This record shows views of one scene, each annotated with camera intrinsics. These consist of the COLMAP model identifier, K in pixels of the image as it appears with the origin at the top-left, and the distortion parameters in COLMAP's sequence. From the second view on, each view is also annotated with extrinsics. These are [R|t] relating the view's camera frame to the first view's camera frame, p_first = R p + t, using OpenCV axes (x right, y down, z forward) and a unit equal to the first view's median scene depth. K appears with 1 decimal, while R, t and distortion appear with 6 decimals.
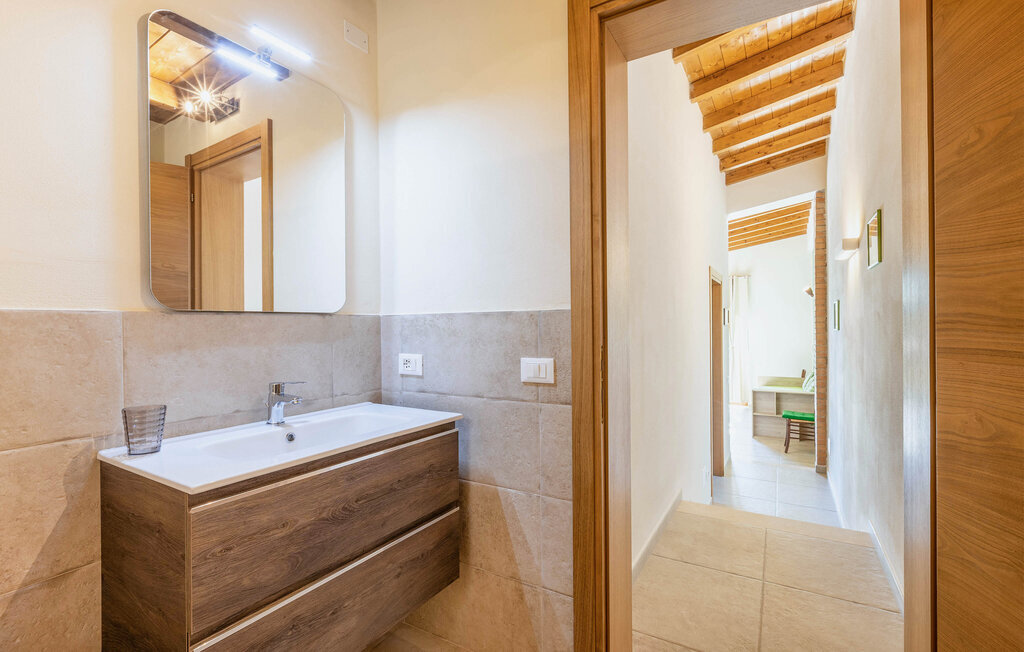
lens RADIAL K [[453.1, 0, 512.0], [0, 453.1, 326.0], [0, 0, 1]] dist [0.001804, 0.000178]
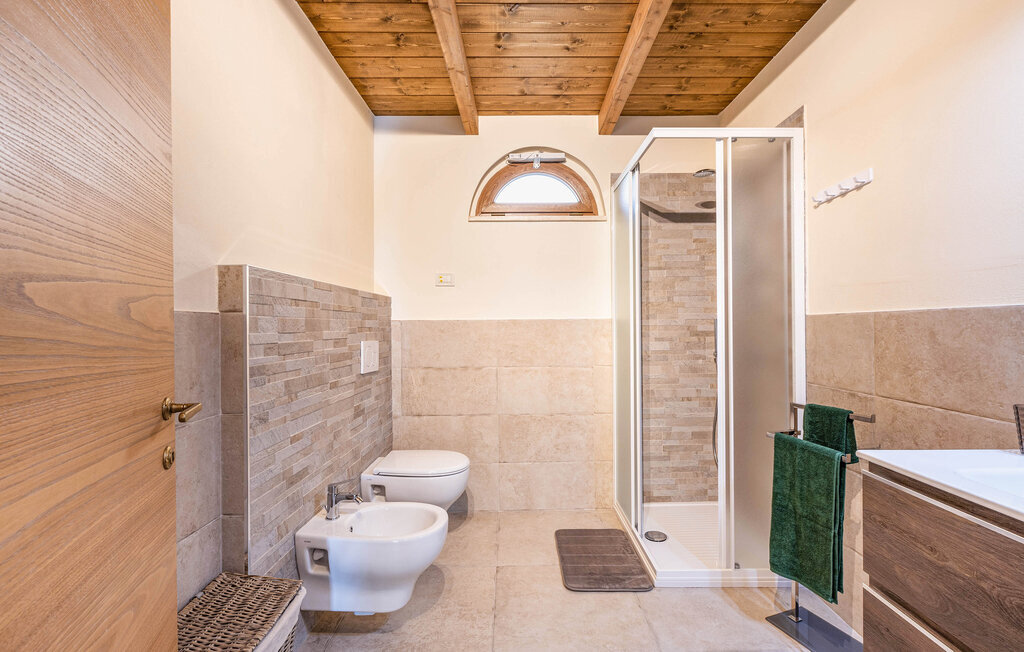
lens RADIAL K [[621.9, 0, 512.0], [0, 621.9, 326.0], [0, 0, 1]] dist [0.001140, 0.000252]
pose [[-0.863013, 0.013968, -0.504988, 0.824454], [0.012104, 0.999902, 0.006971, -0.009505], [0.505036, -0.000096, -0.863098, 1.689684]]
